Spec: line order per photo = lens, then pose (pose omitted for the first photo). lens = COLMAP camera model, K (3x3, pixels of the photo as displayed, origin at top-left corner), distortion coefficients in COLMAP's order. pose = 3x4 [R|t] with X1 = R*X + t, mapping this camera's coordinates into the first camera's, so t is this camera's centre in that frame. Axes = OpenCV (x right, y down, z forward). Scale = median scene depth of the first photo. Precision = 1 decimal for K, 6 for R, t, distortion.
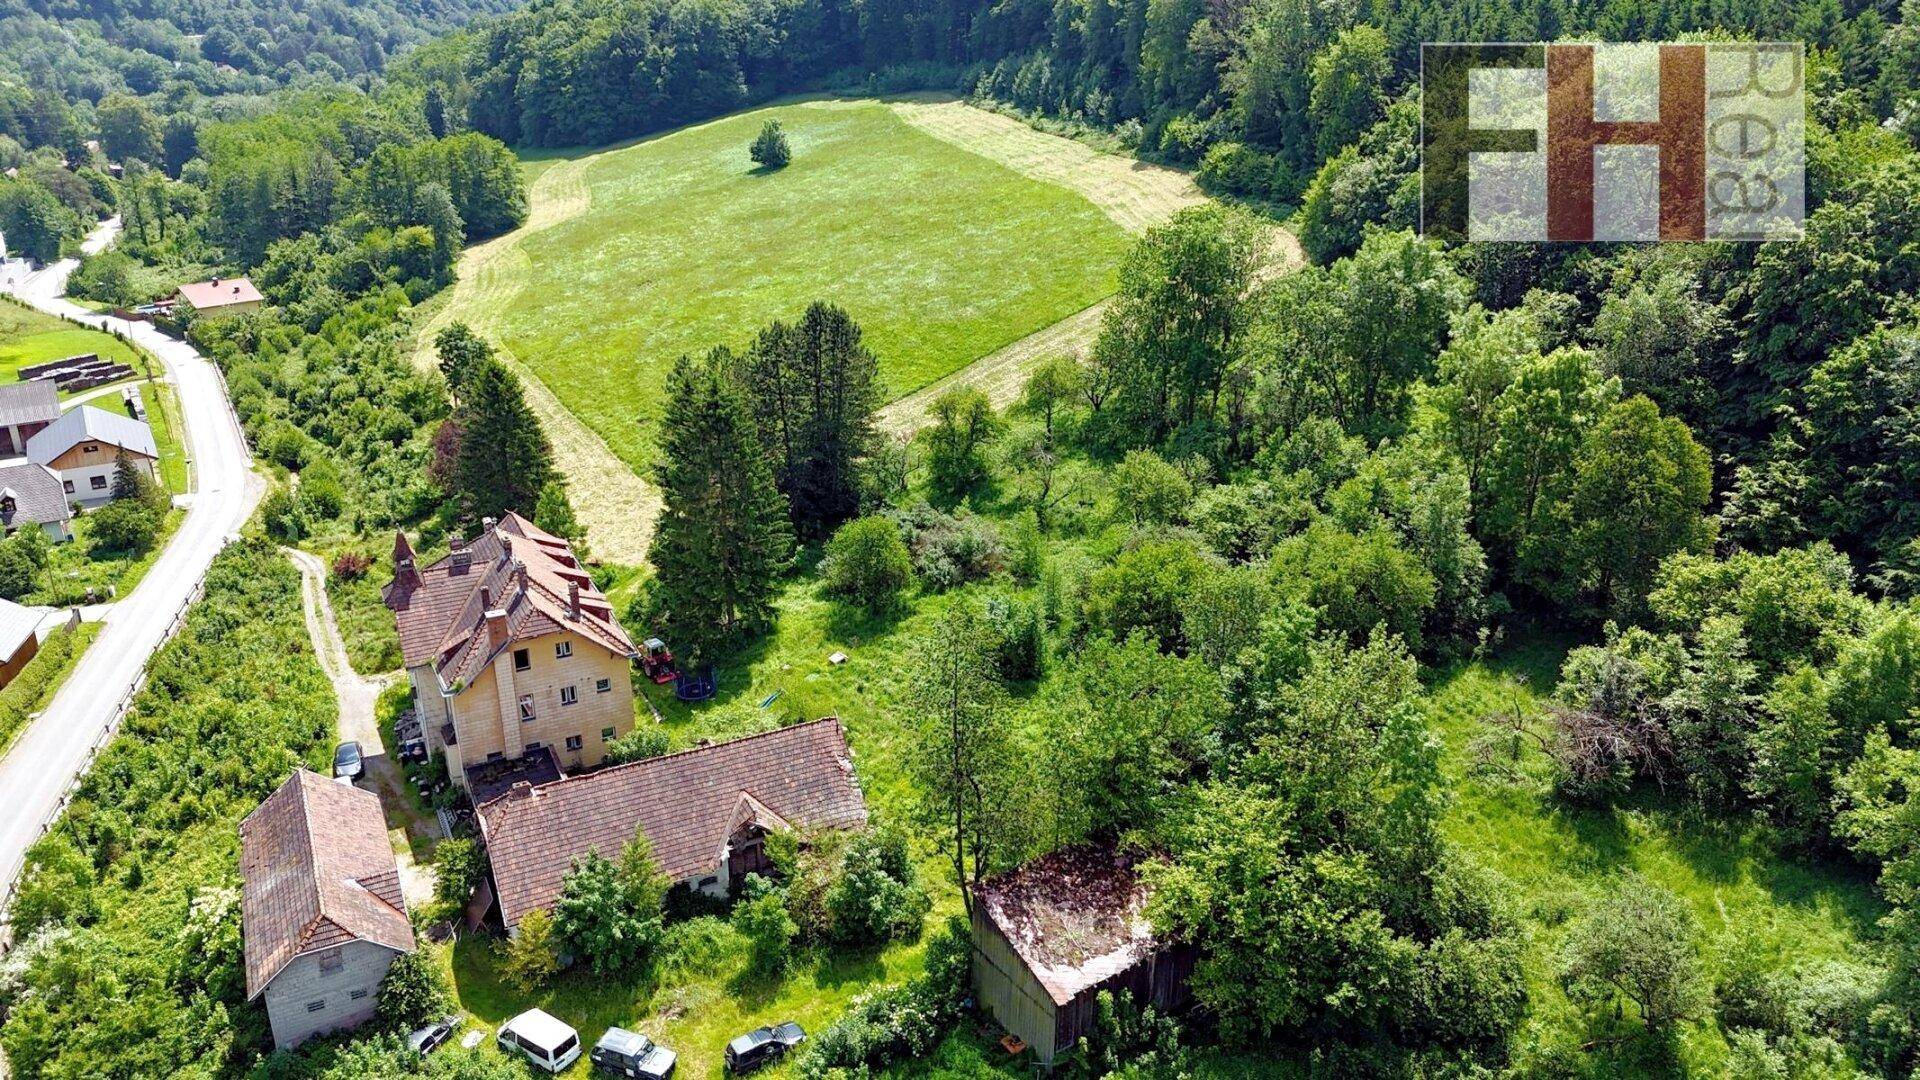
lens RADIAL K [[1432.2, 0, 951.4], [0, 1432.2, 527.8], [0, 0, 1]] dist [0.077411, -0.074084]
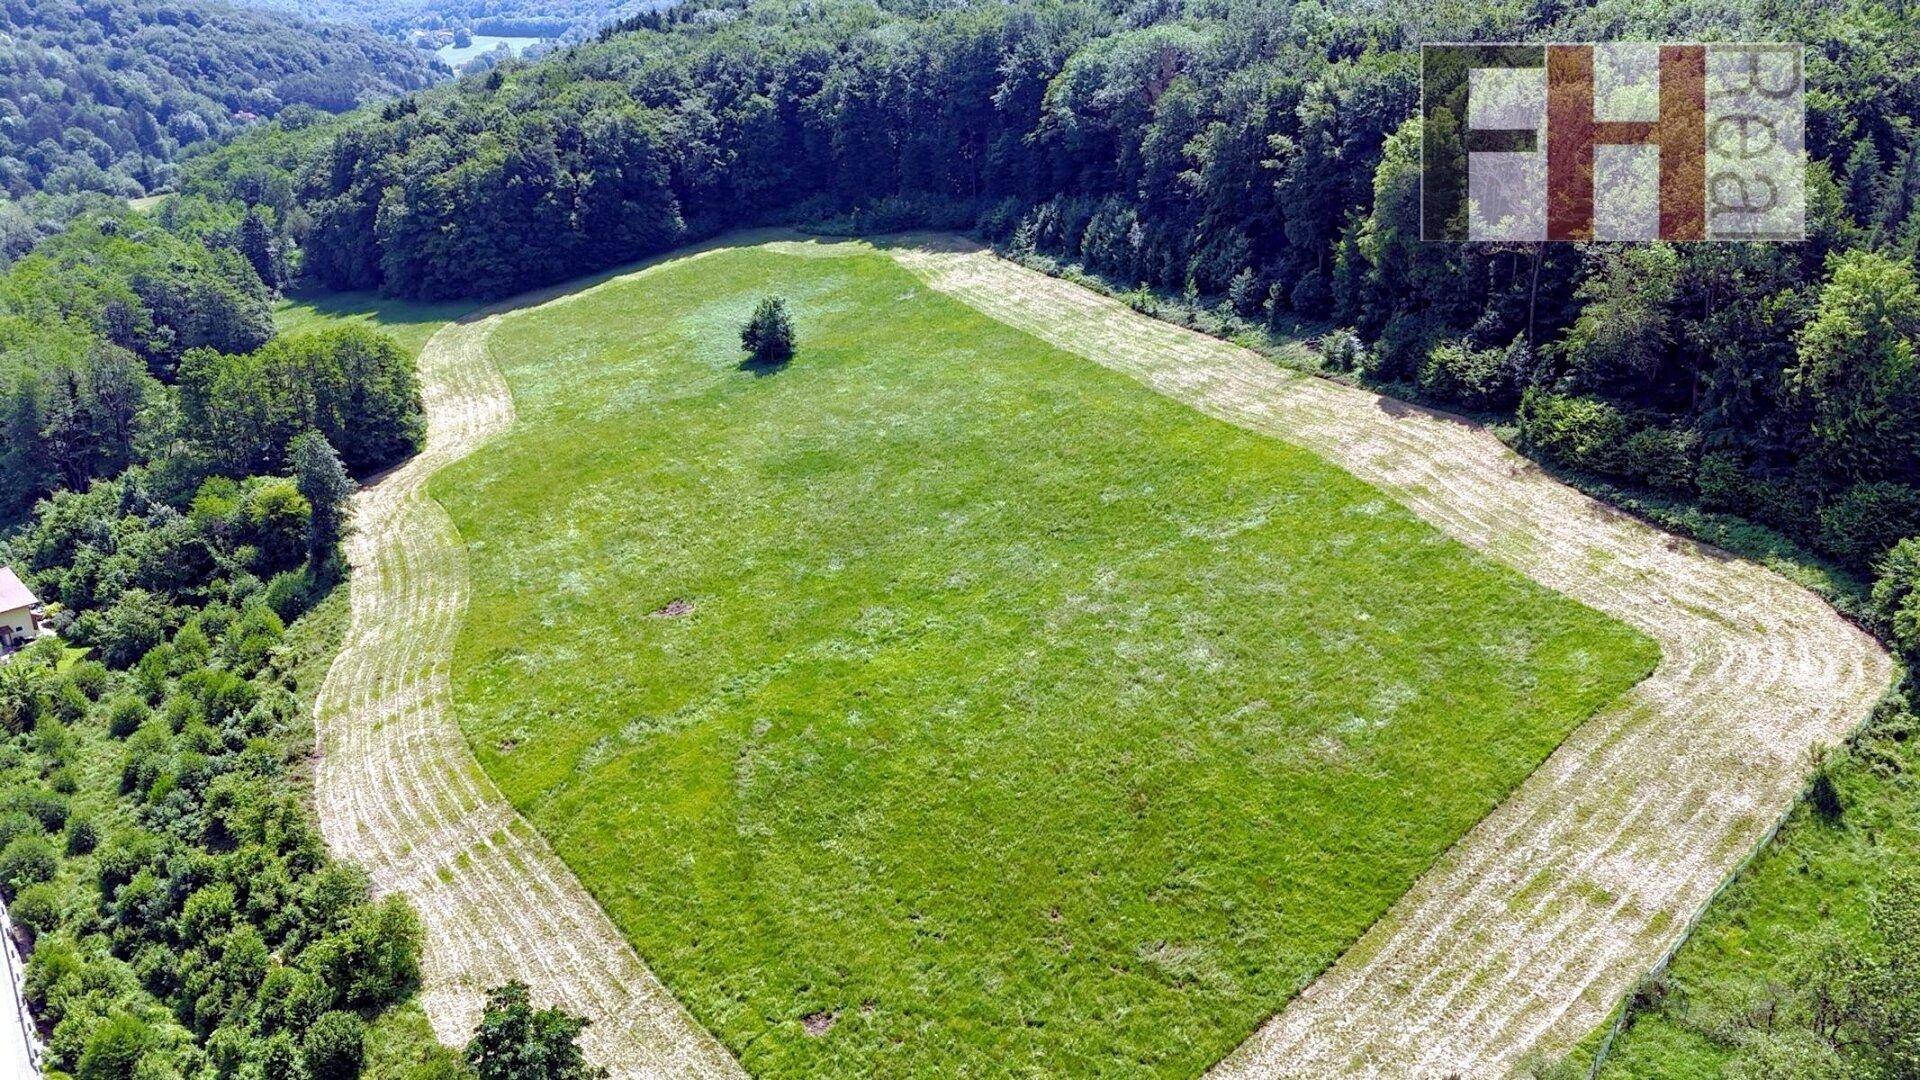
lens RADIAL K [[1432.2, 0, 970.2], [0, 1432.2, 552.8], [0, 0, 1]] dist [0.077411, -0.074084]
pose [[0.990037, -0.042090, 0.134369, -0.132184], [0.043596, 0.999015, -0.008281, -0.145613], [-0.133888, 0.014057, 0.990897, 0.266364]]
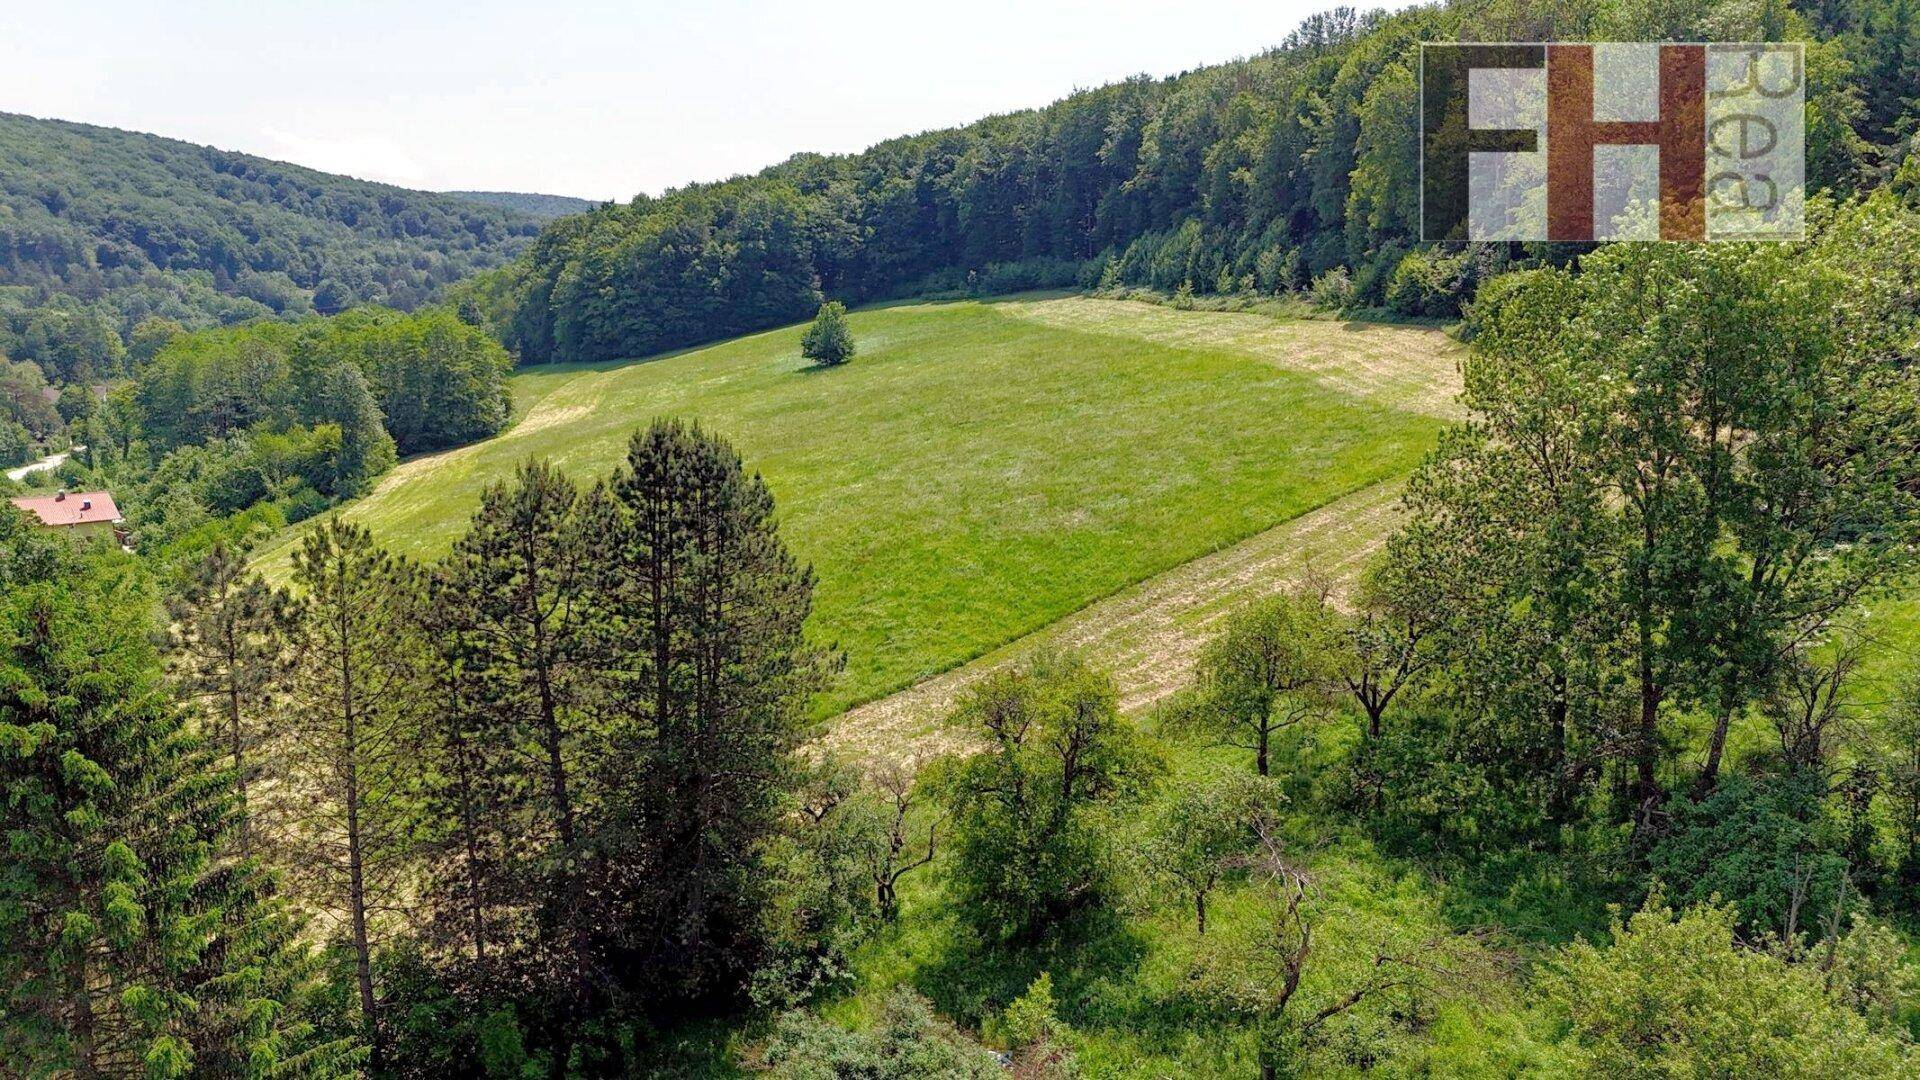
lens RADIAL K [[1432.2, 0, 954.7], [0, 1432.2, 545.4], [0, 0, 1]] dist [0.077411, -0.074084]
pose [[0.996262, 0.021041, -0.083781, 0.007264], [-0.035493, 0.983938, -0.174947, -0.028527], [0.078754, 0.177267, 0.981007, 0.294460]]
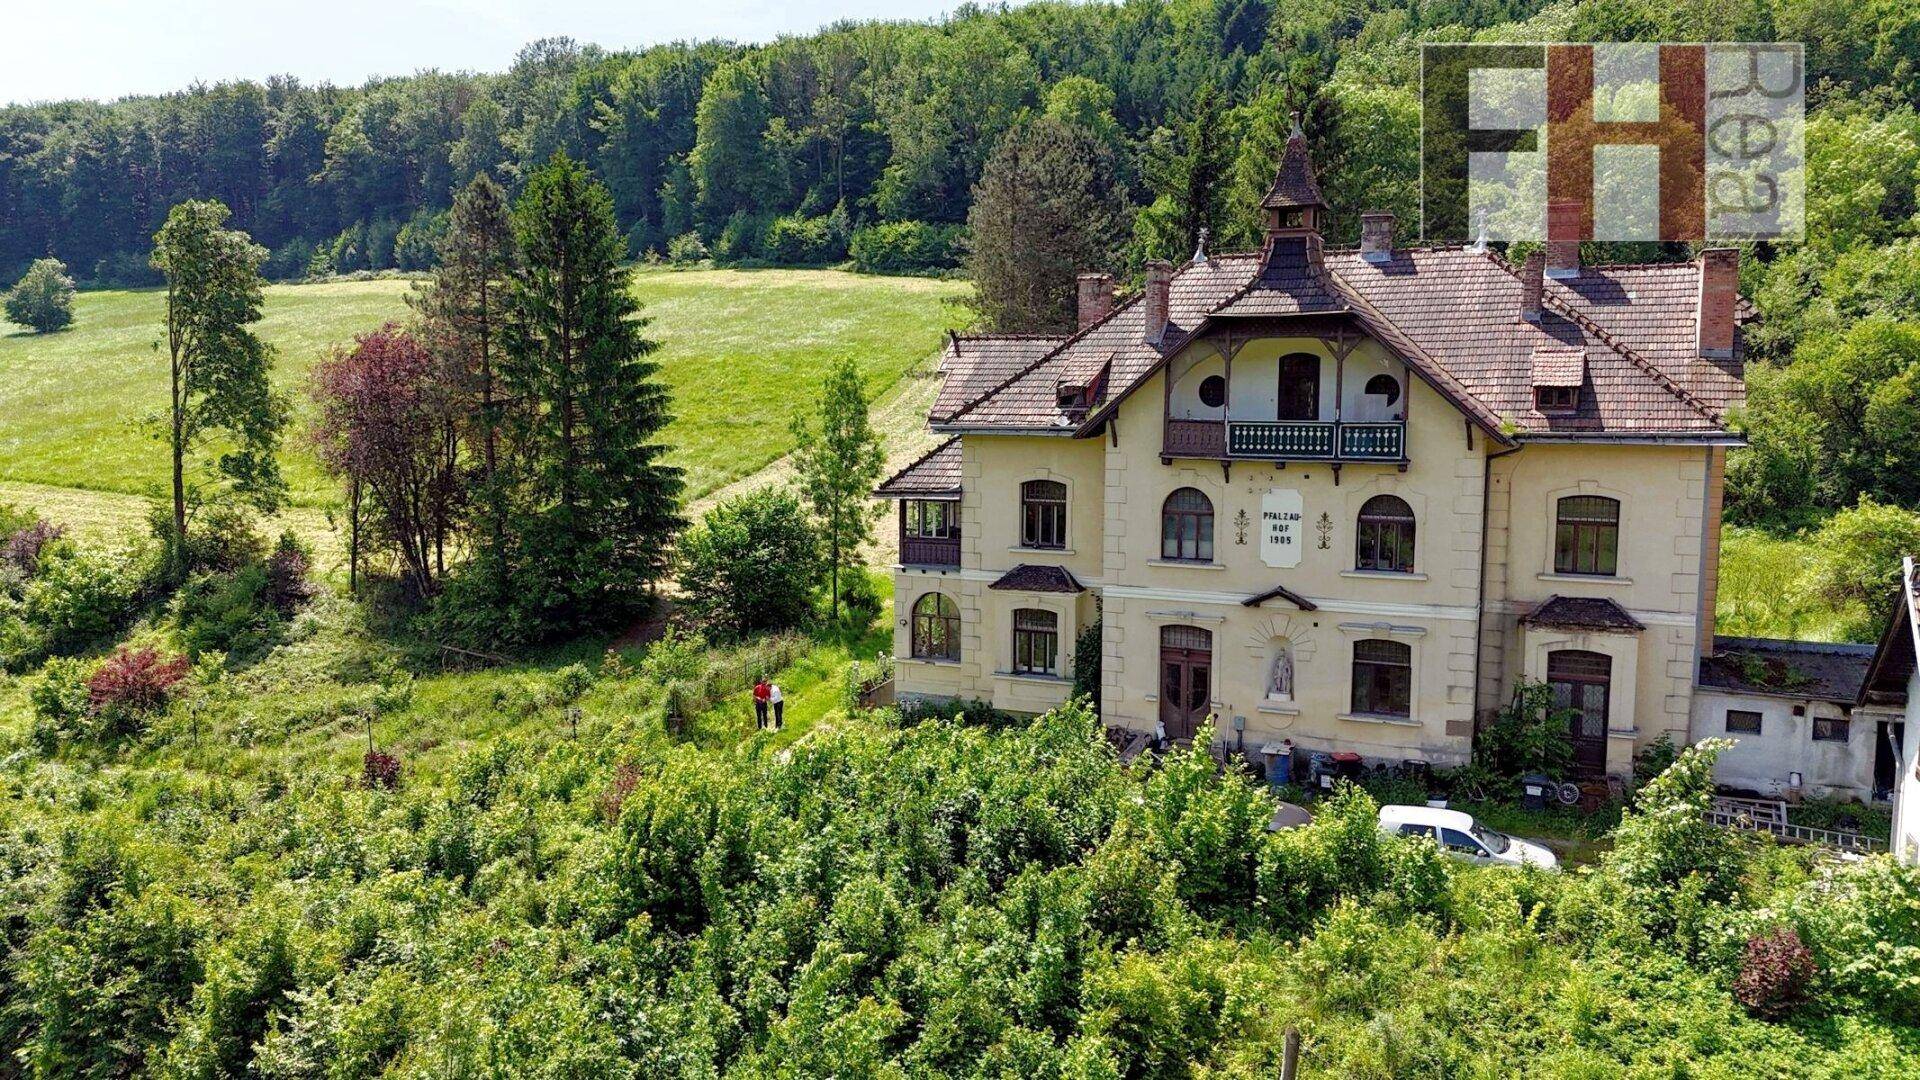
lens RADIAL K [[1432.2, 0, 965.5], [0, 1432.2, 550.7], [0, 0, 1]] dist [0.077411, -0.074084]
pose [[0.767988, -0.061836, 0.637473, -0.246257], [0.216411, 0.961840, -0.167419, 0.056172], [-0.602795, 0.266532, 0.752063, 0.271649]]
